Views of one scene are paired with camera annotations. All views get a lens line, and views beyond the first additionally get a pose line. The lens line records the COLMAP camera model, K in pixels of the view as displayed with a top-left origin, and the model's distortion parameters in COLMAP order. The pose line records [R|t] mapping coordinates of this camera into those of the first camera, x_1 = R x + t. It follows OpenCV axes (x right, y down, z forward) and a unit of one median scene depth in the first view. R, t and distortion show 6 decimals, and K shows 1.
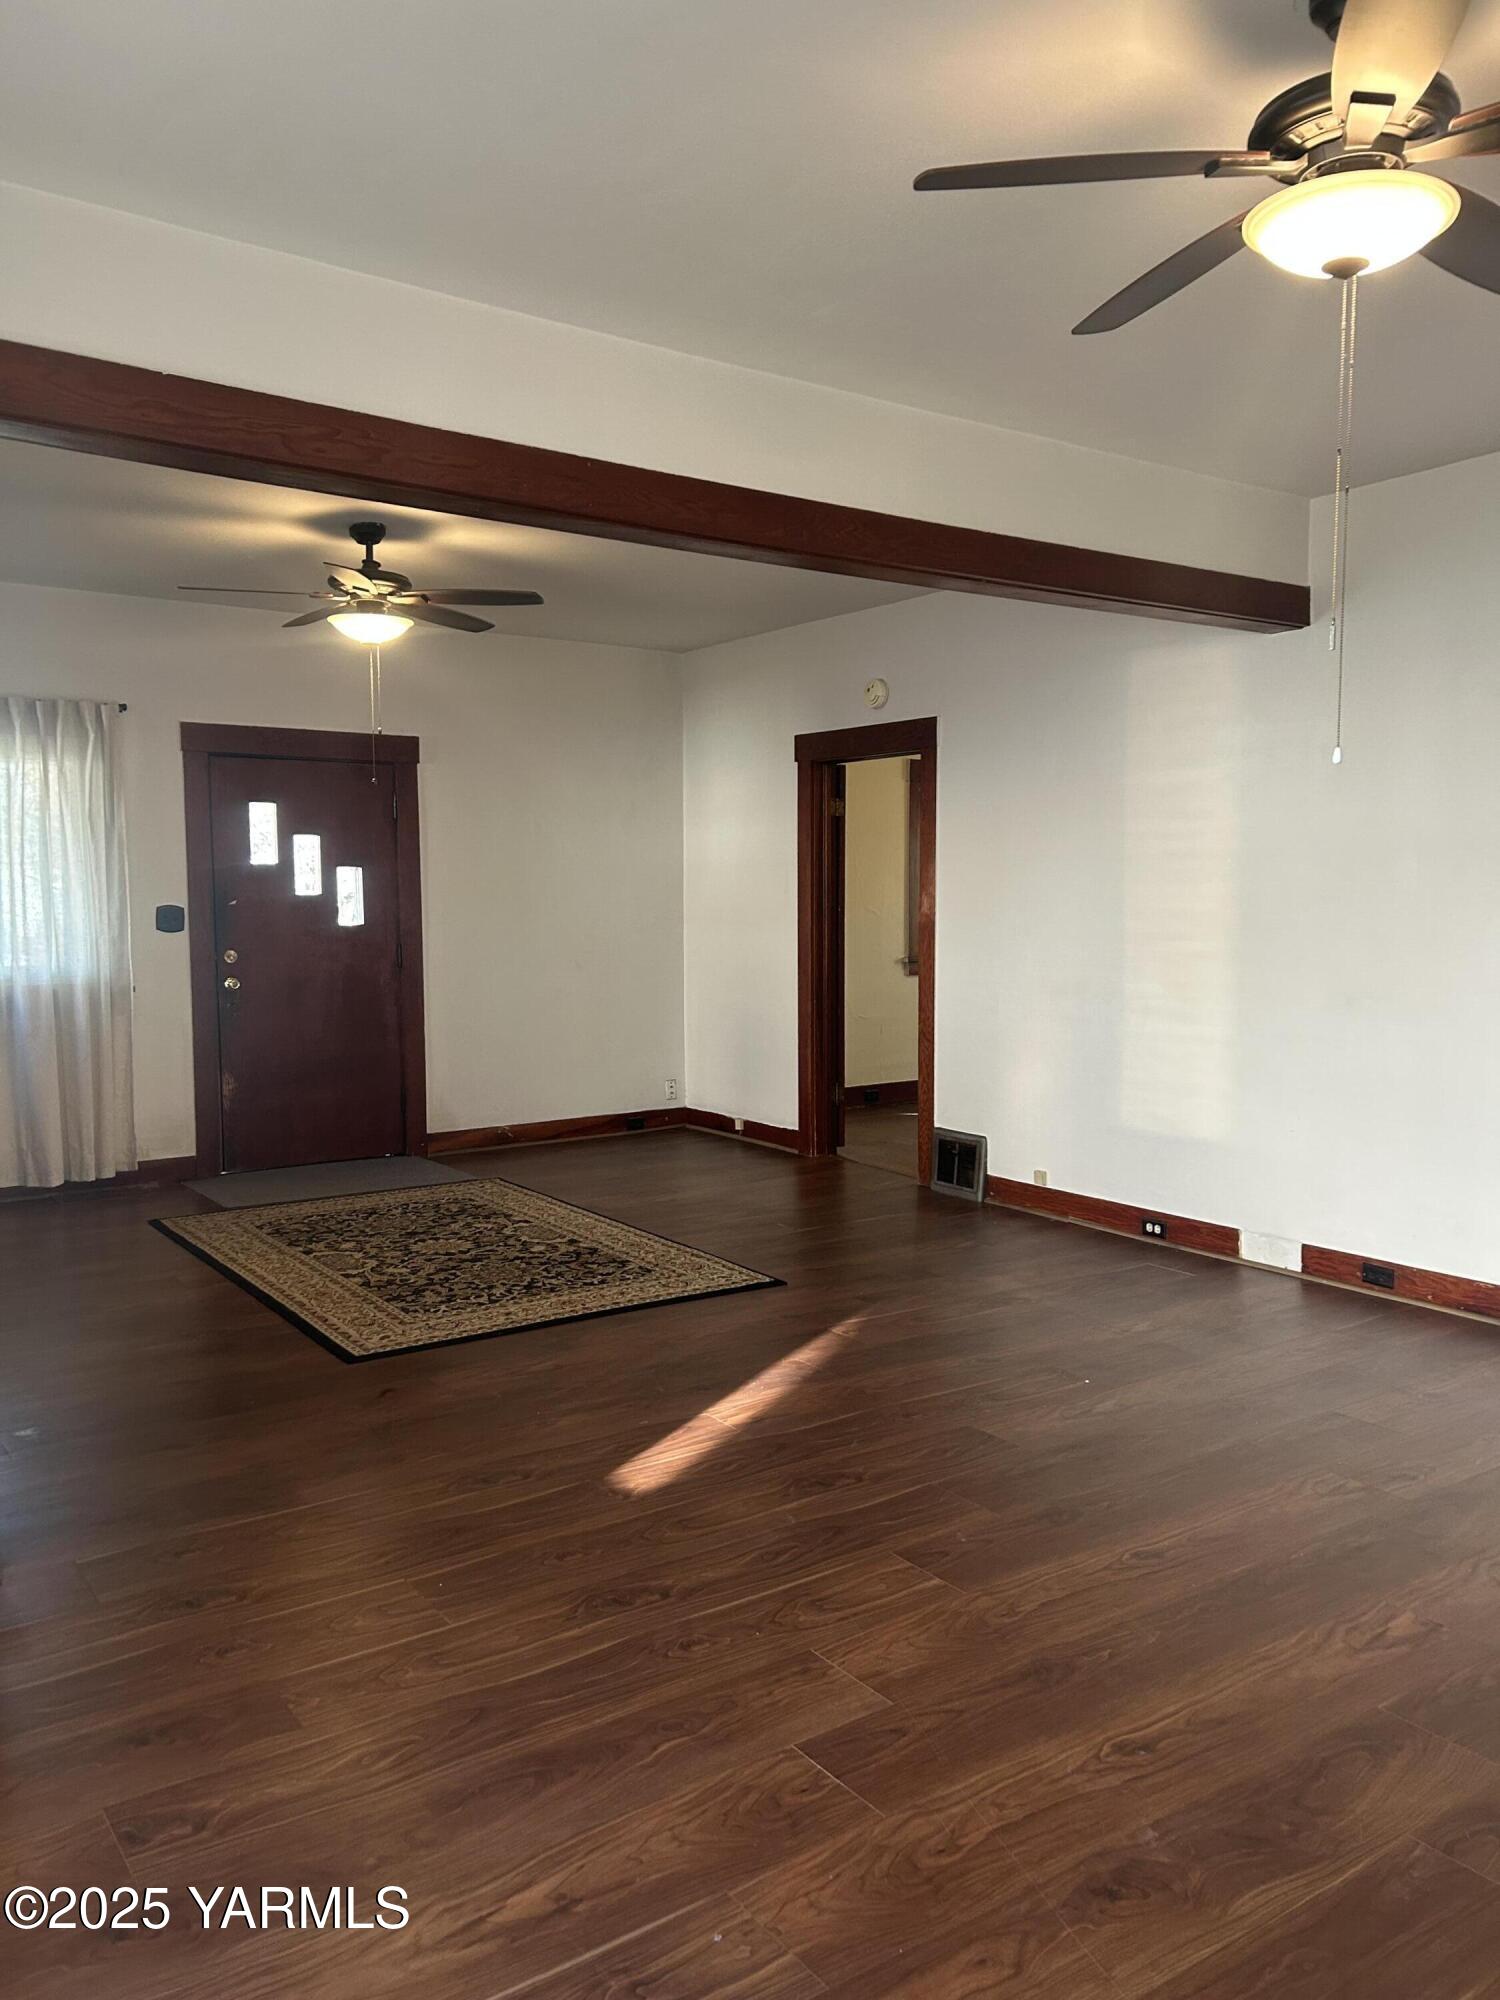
lens RADIAL K [[1490.2, 0, 746.2], [0, 1490.2, 1004.3], [0, 0, 1]] dist [0.057688, -0.064065]
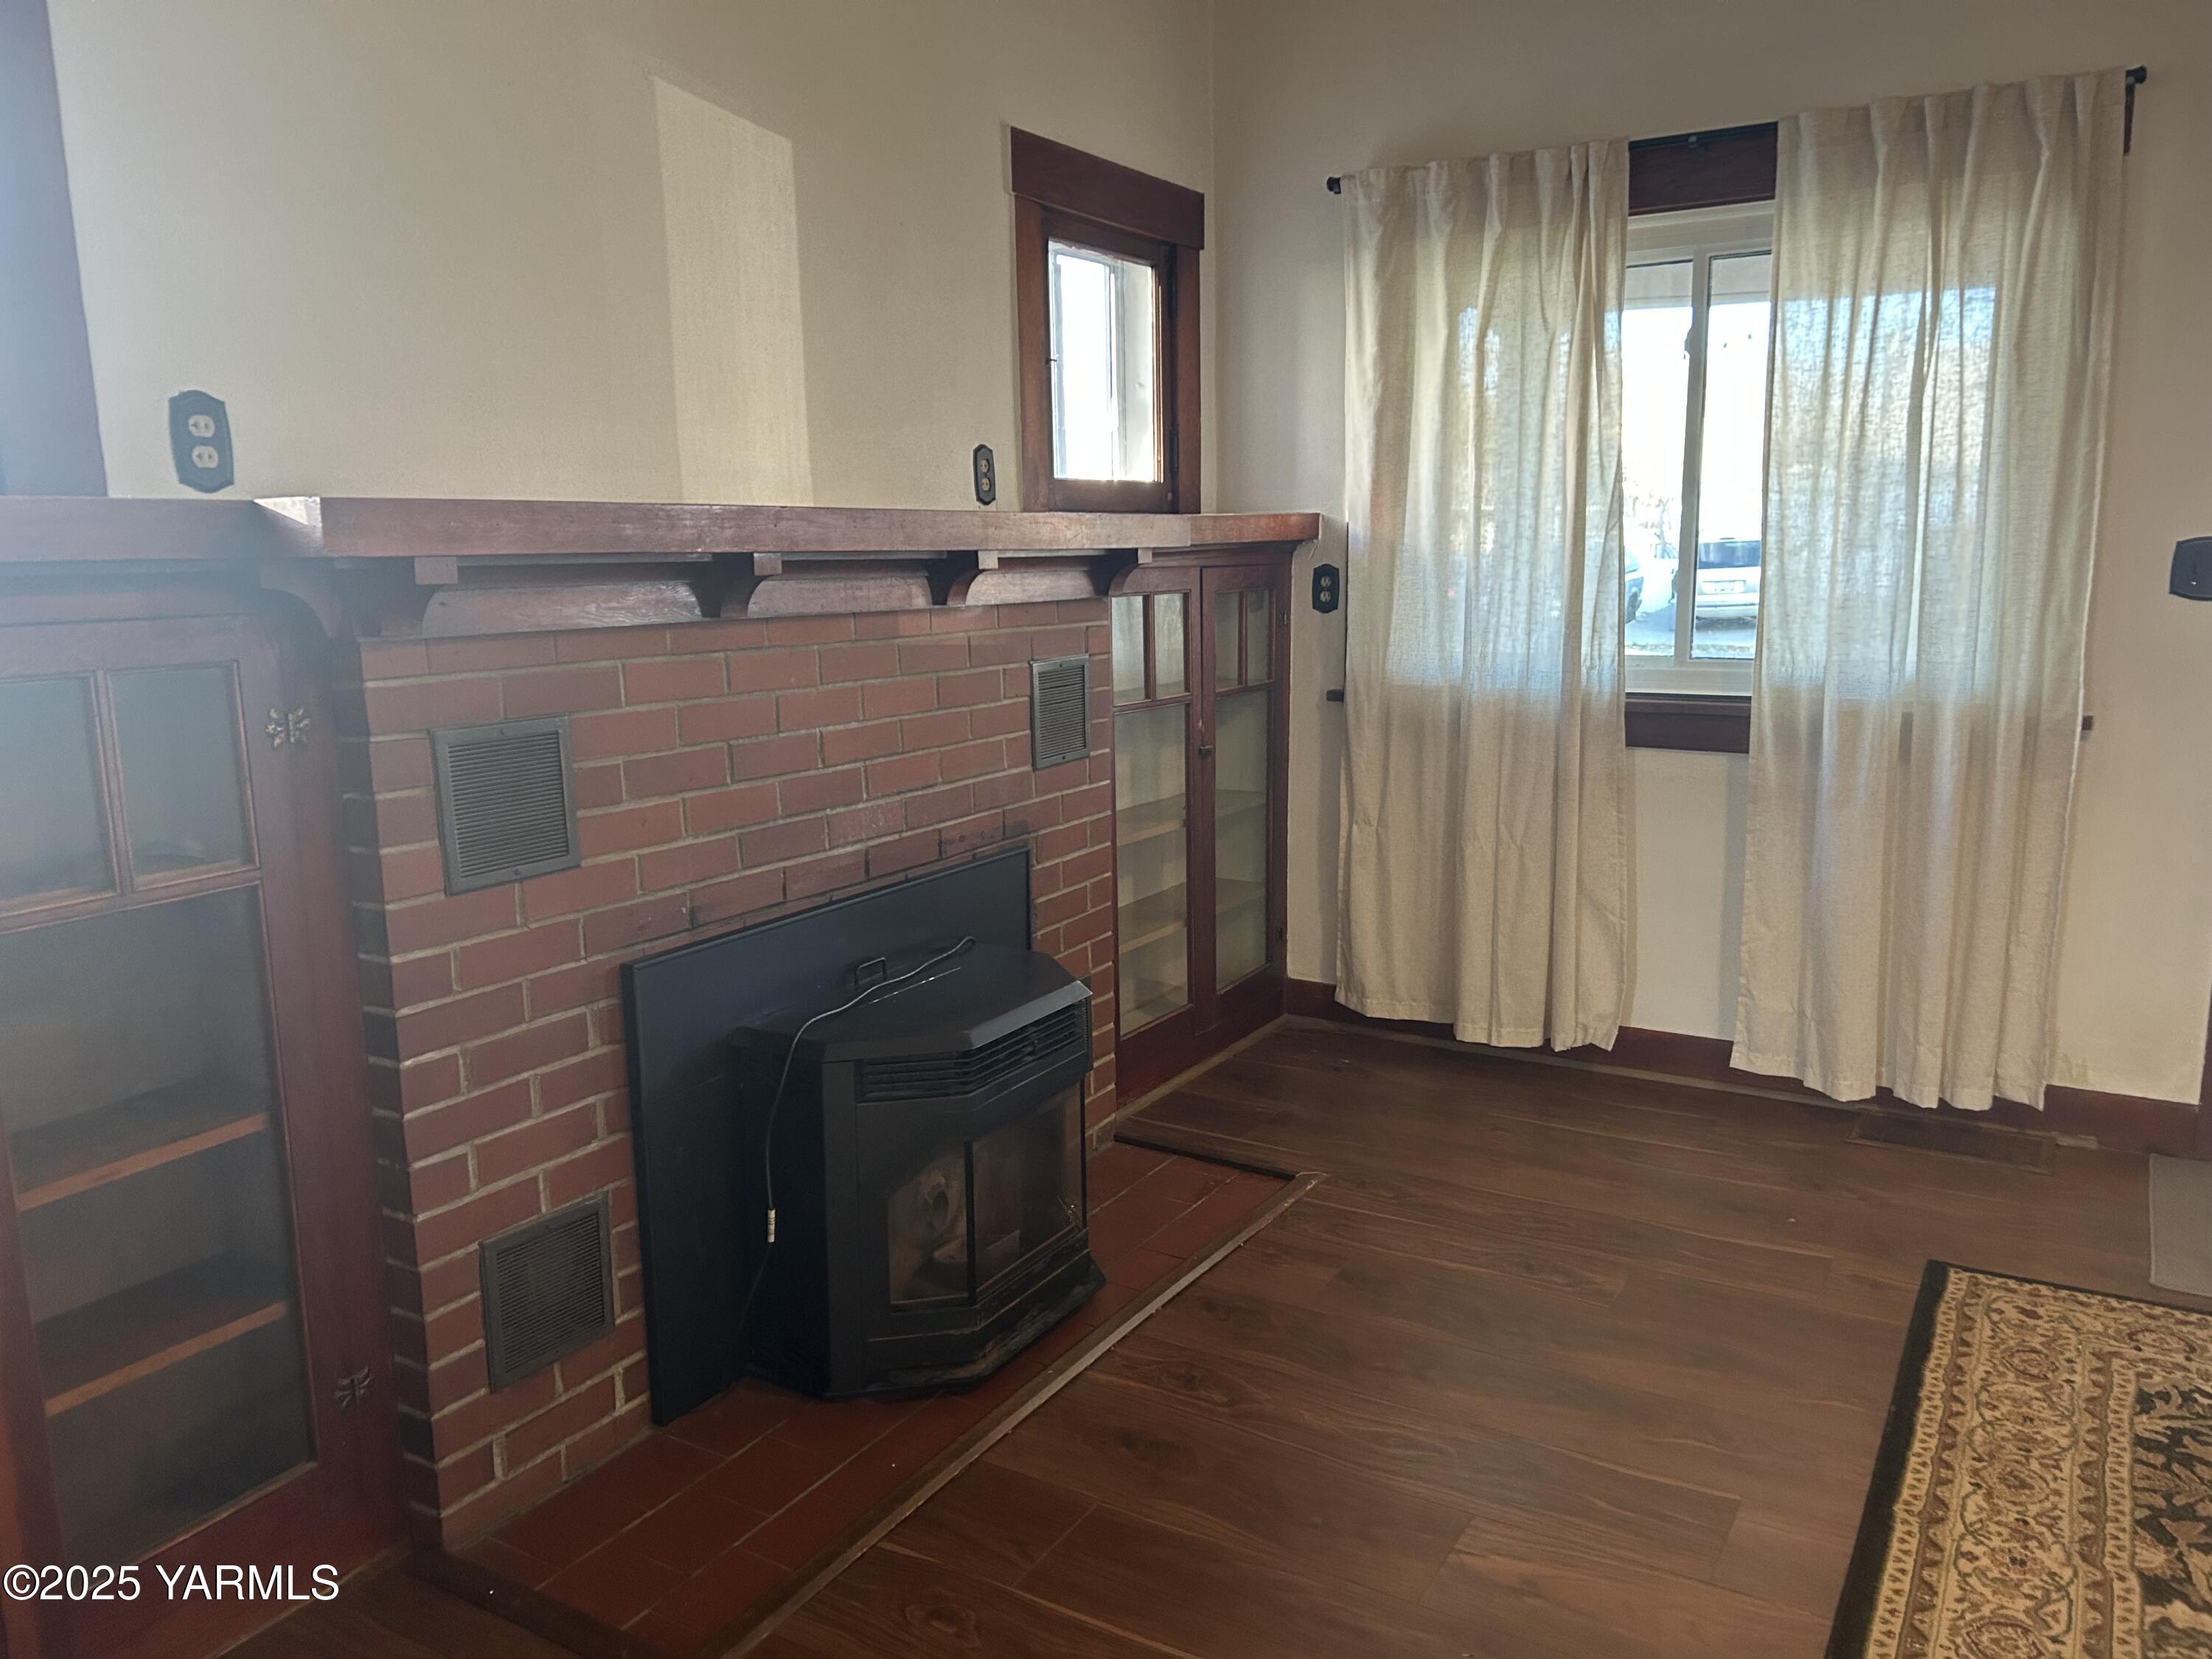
lens RADIAL K [[1648.2, 0, 1106.6], [0, 1648.2, 830.0], [0, 0, 1]] dist [0.057688, -0.064065]
pose [[0.400183, 0.156707, -0.902938, -0.065066], [-0.054770, 0.987600, 0.147127, -0.038863], [0.914797, -0.009424, 0.403804, 0.544734]]
